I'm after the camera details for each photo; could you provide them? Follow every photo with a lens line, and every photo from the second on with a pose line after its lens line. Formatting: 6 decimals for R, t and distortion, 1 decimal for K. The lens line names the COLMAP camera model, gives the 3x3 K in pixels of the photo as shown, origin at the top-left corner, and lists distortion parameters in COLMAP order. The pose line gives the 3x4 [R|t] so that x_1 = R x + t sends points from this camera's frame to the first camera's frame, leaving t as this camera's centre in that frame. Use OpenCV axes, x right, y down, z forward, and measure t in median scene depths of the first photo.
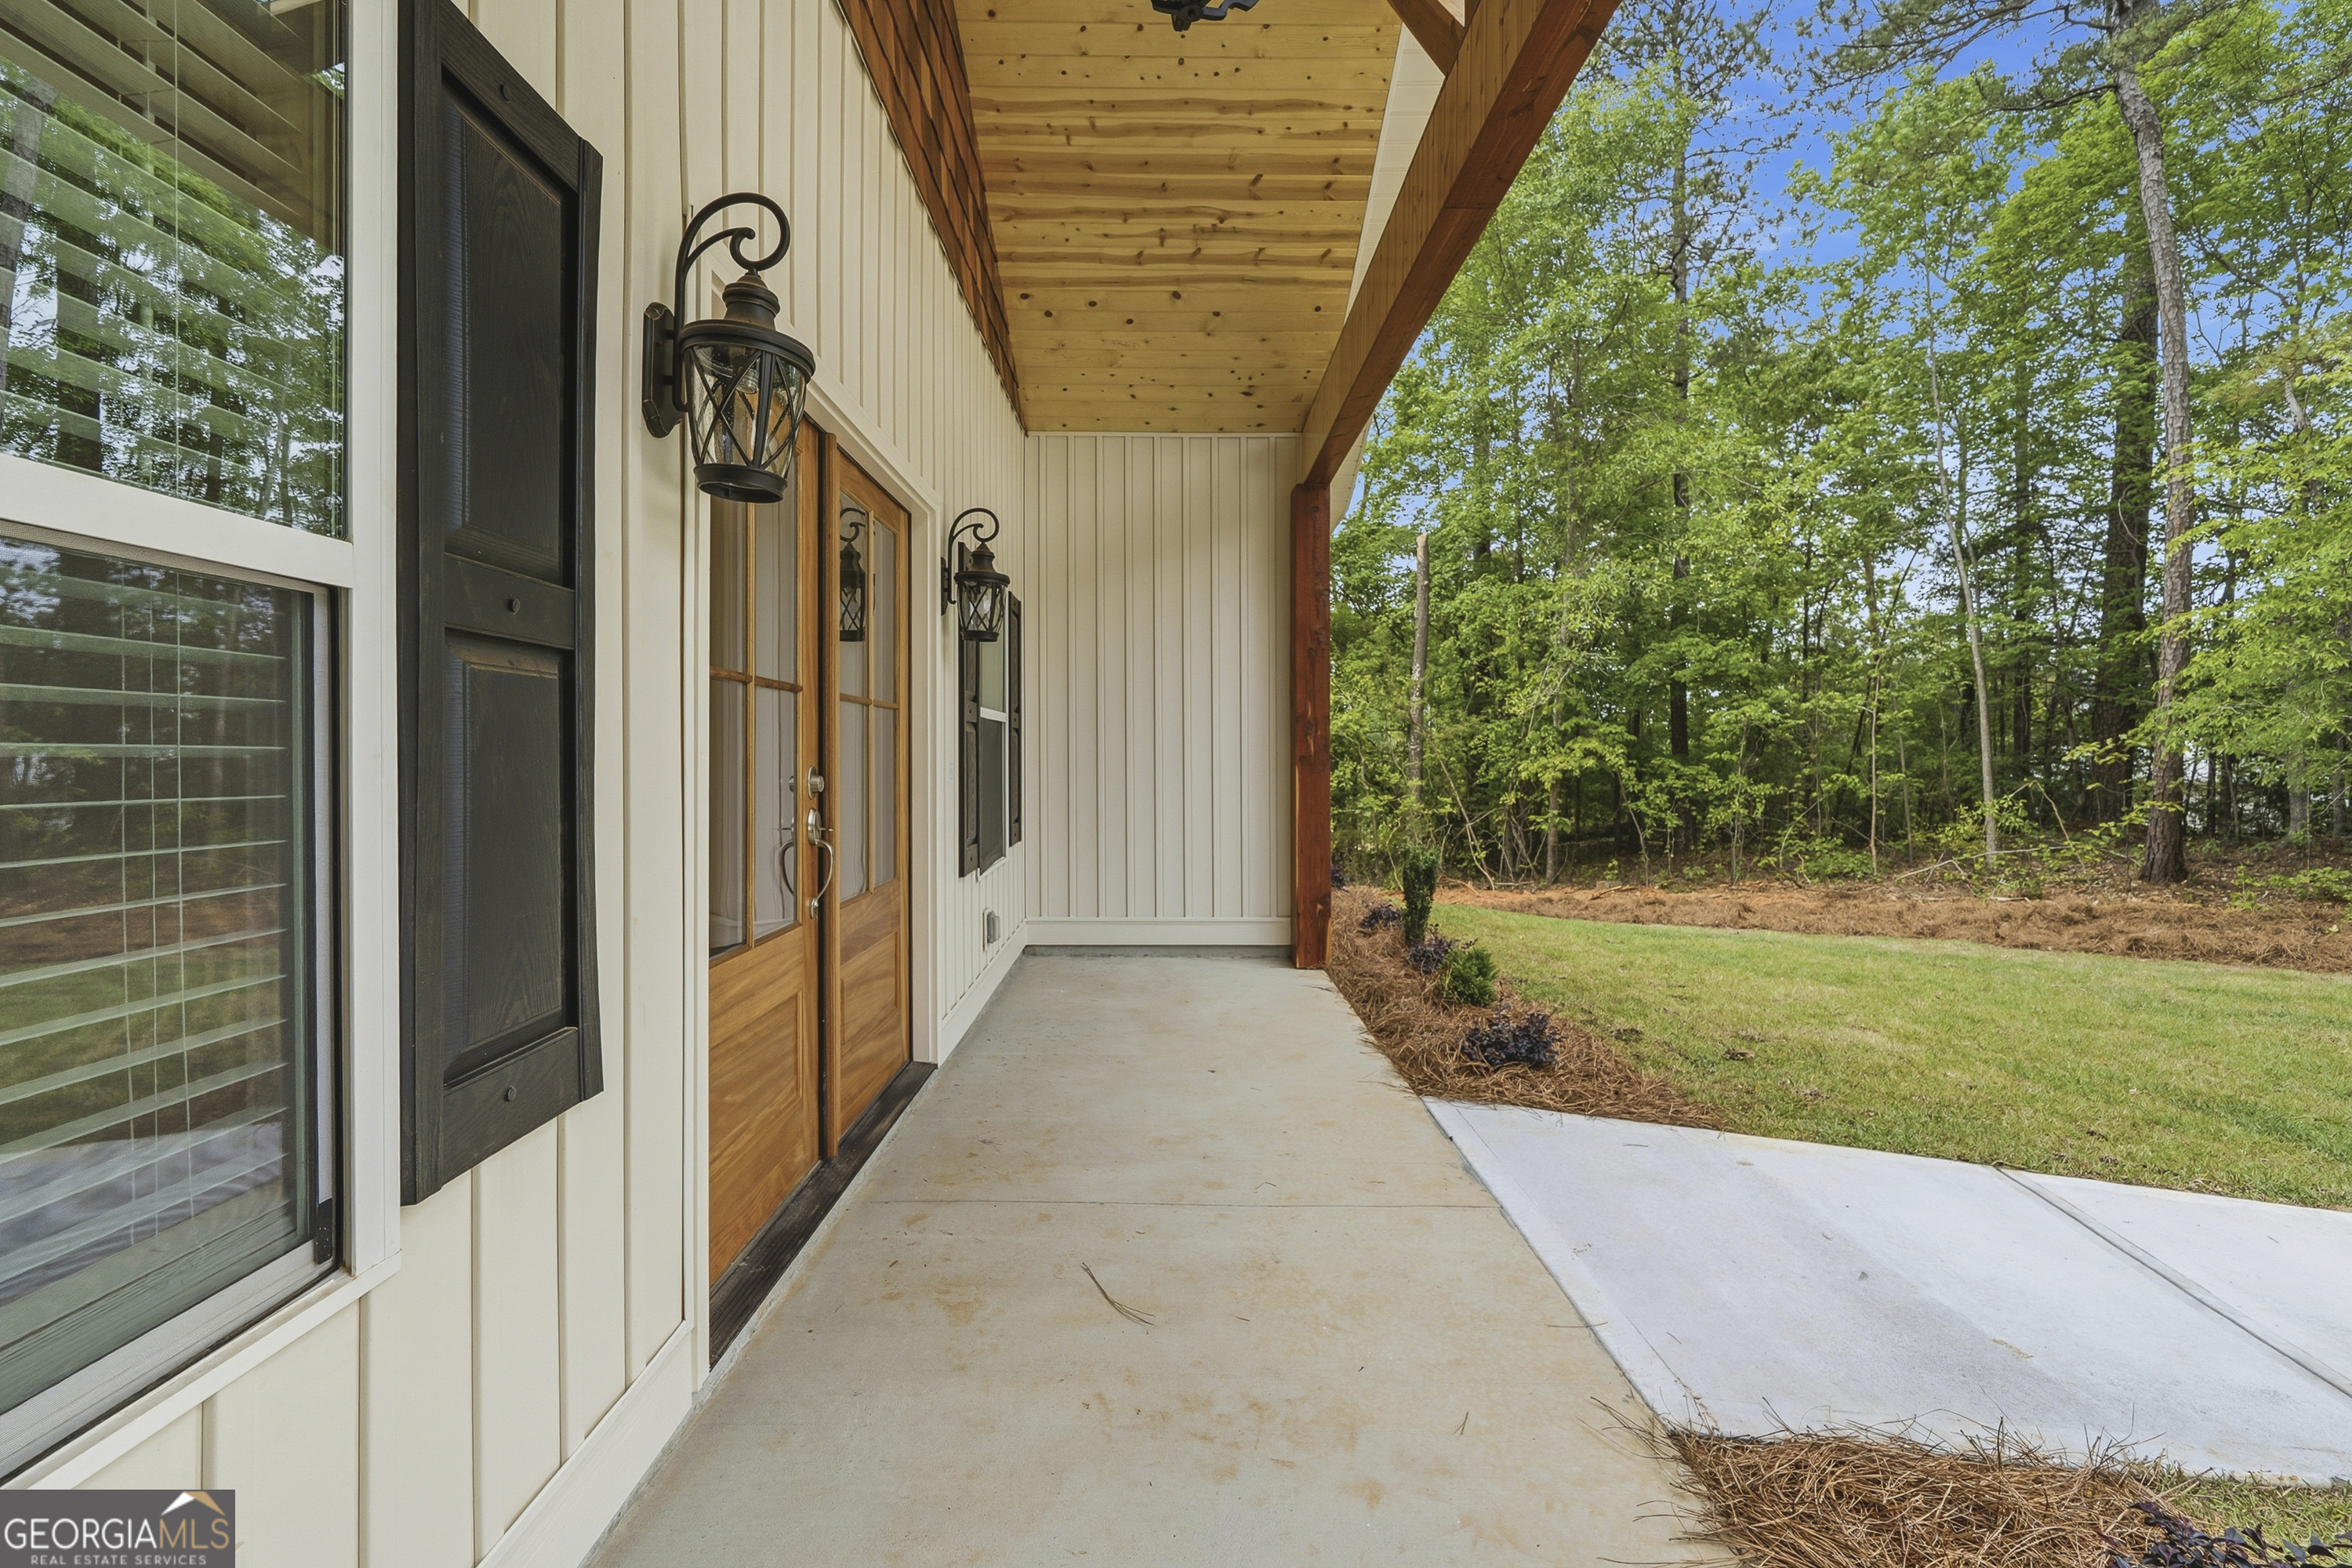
lens RADIAL K [[993.7, 0, 1156.5], [0, 993.7, 749.7], [0, 0, 1]] dist [-0.001863, -0.000093]
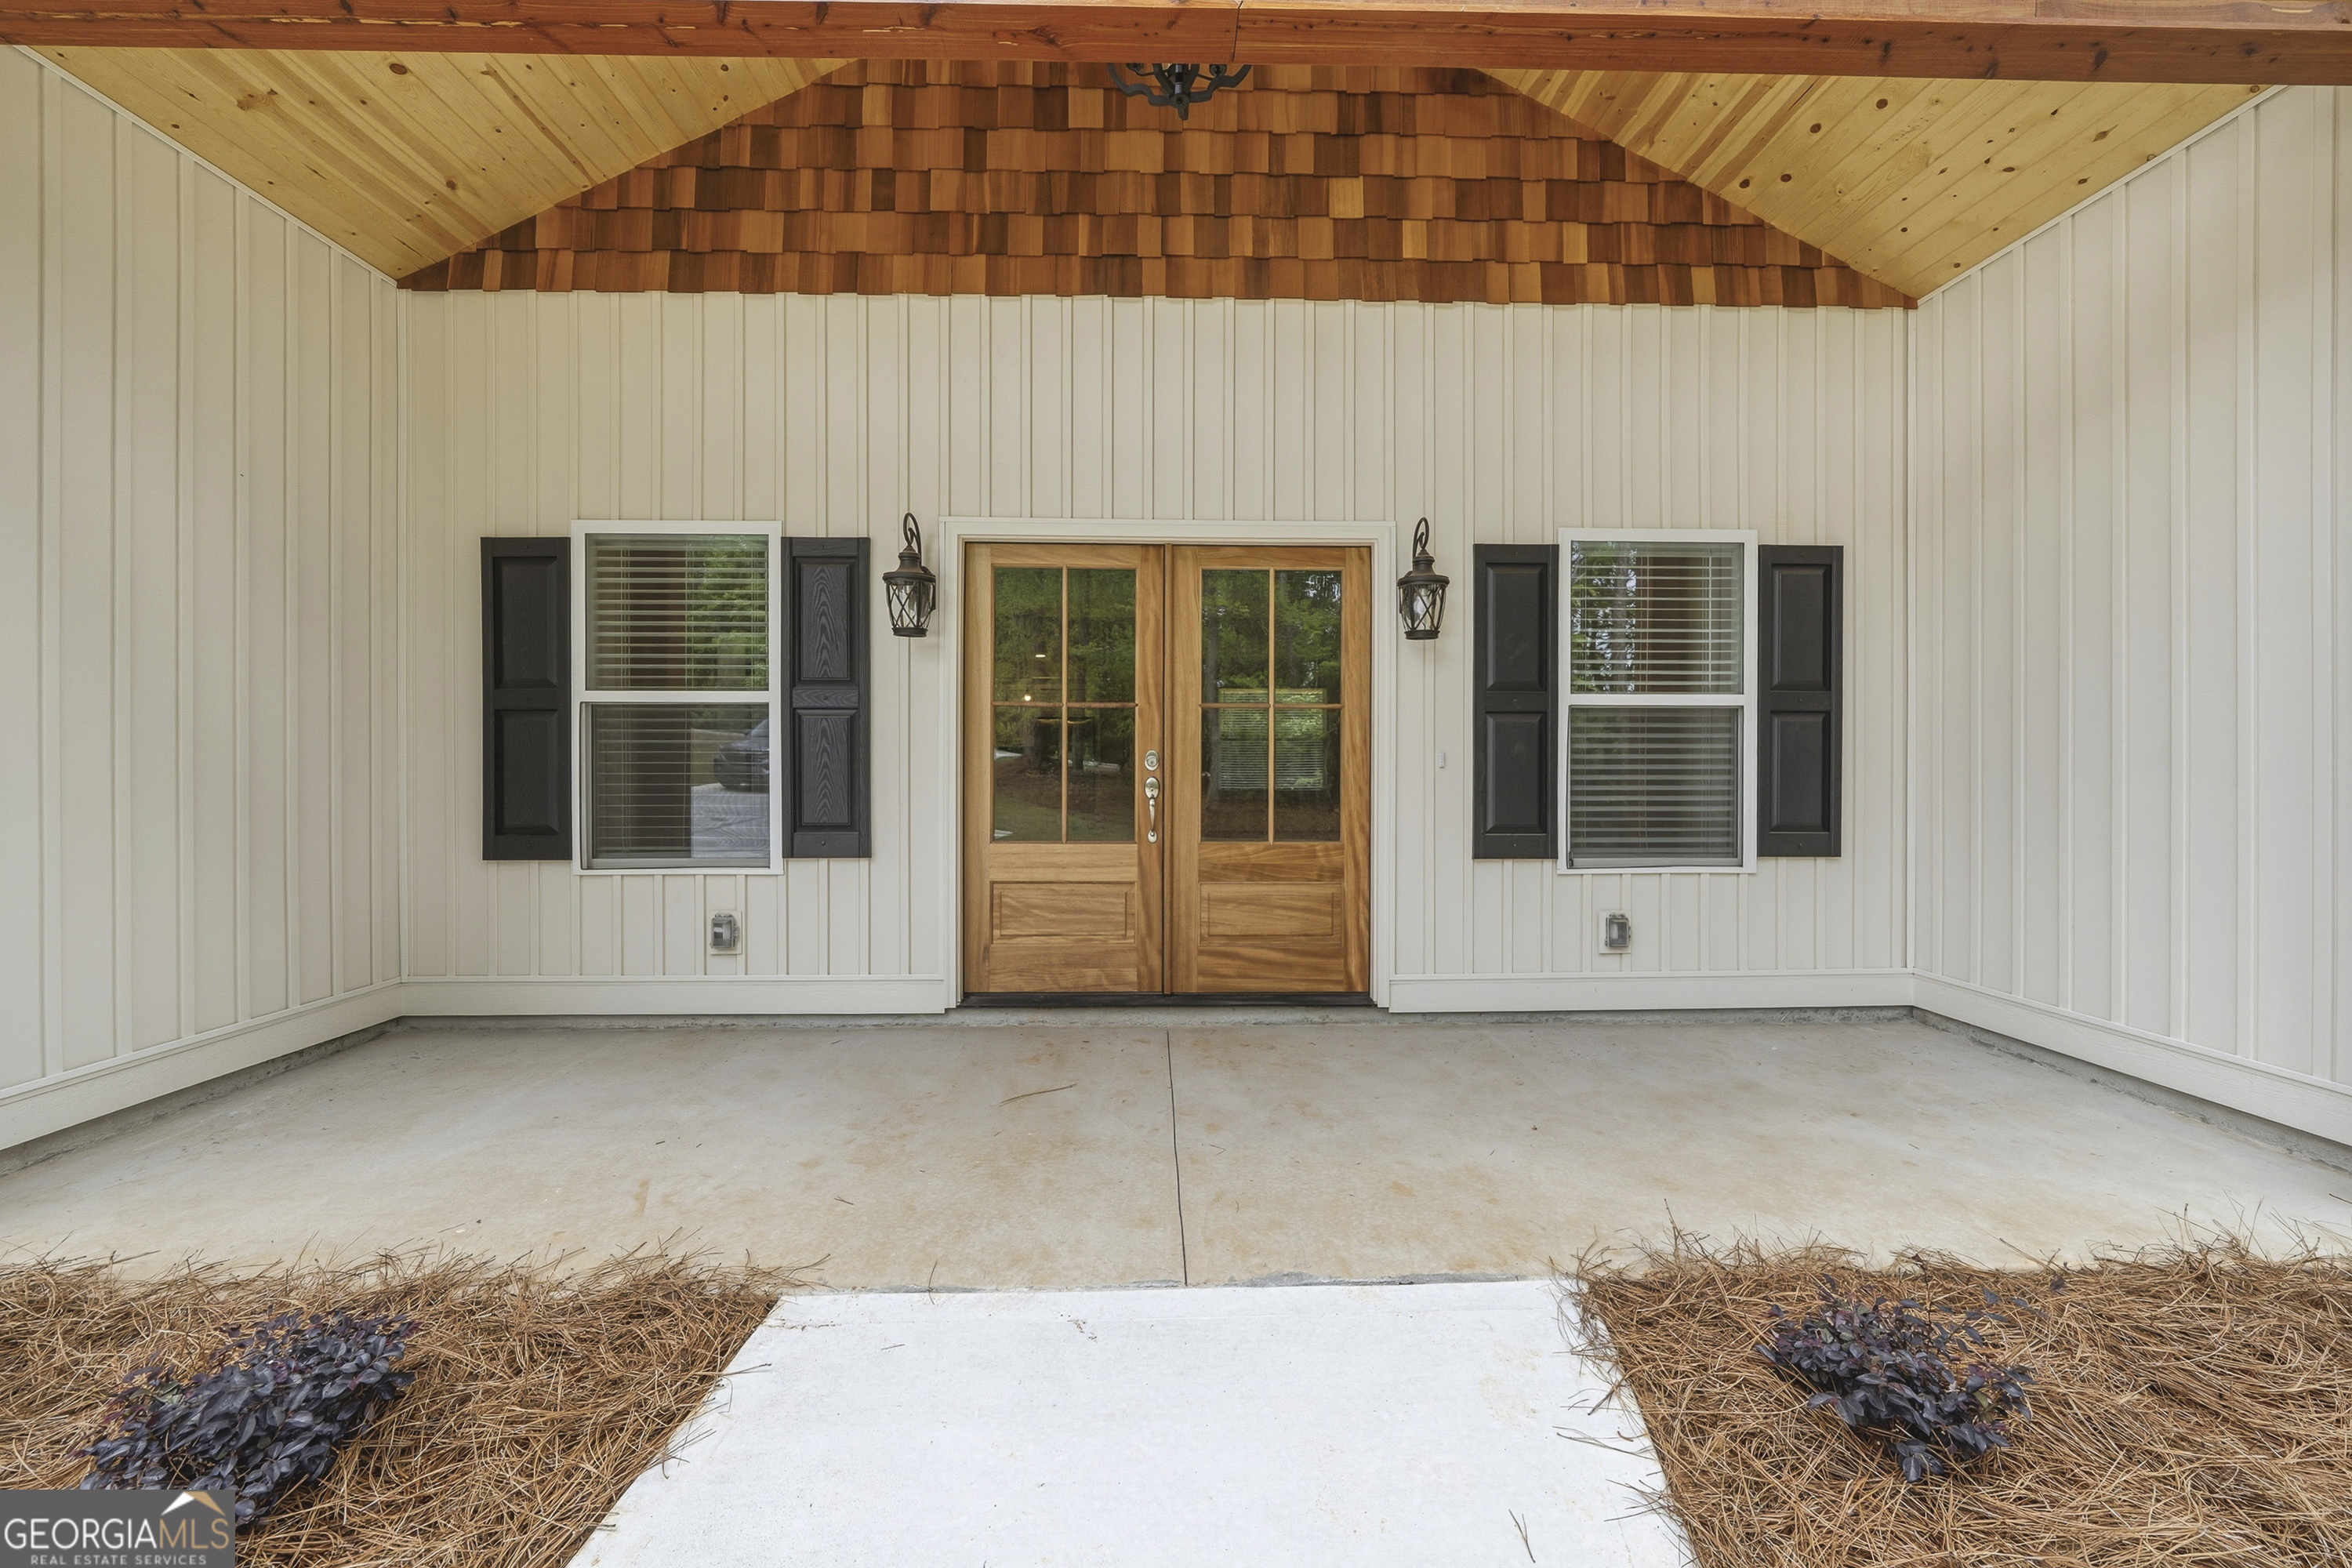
lens RADIAL K [[834.3, 0, 1185.9], [0, 834.3, 774.5], [0, 0, 1]] dist [-0.003937, -0.000236]
pose [[0.034136, 0.007244, -0.999391, 1.037155], [0.003022, 0.999968, 0.007352, 0.043076], [0.999413, -0.003271, 0.034113, 0.995426]]
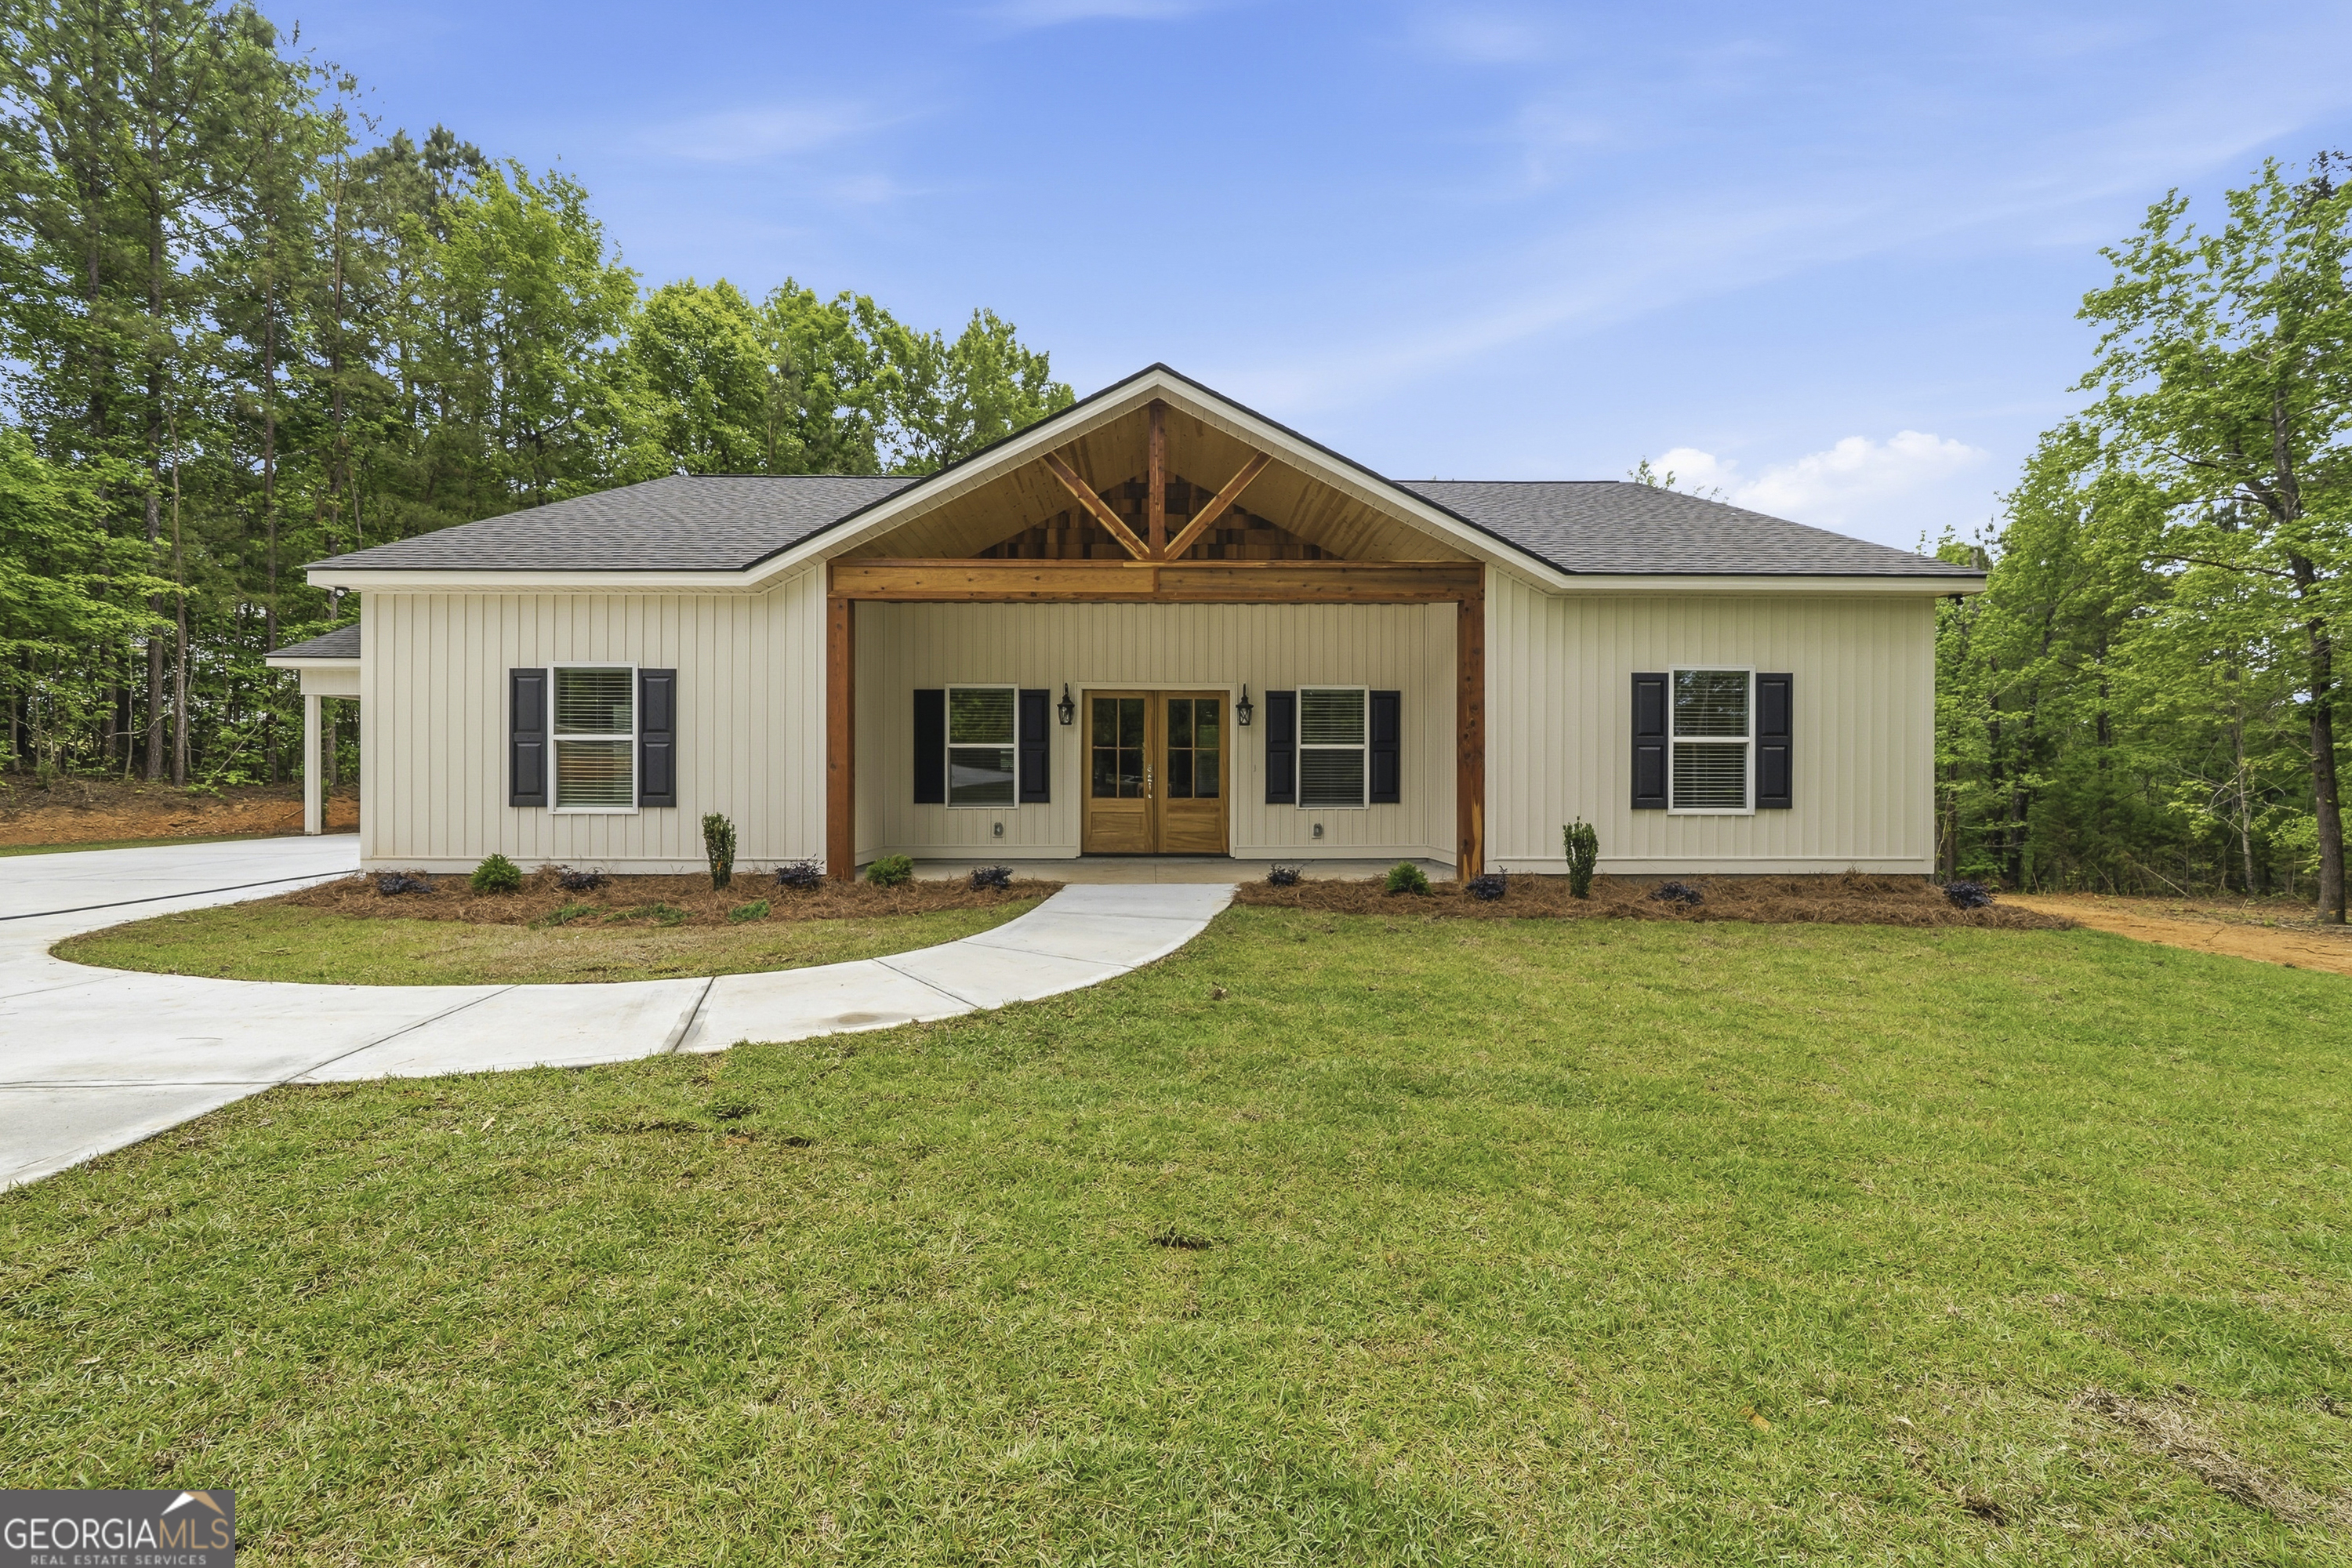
lens RADIAL K [[834.3, 0, 1172.9], [0, 834.3, 787.0], [0, 0, 1]] dist [-0.003937, -0.000236]
pose [[0.029811, 0.003650, -0.999549, 3.365225], [0.002665, 0.999989, 0.003731, 0.096712], [0.999552, -0.002775, 0.029801, 0.978278]]
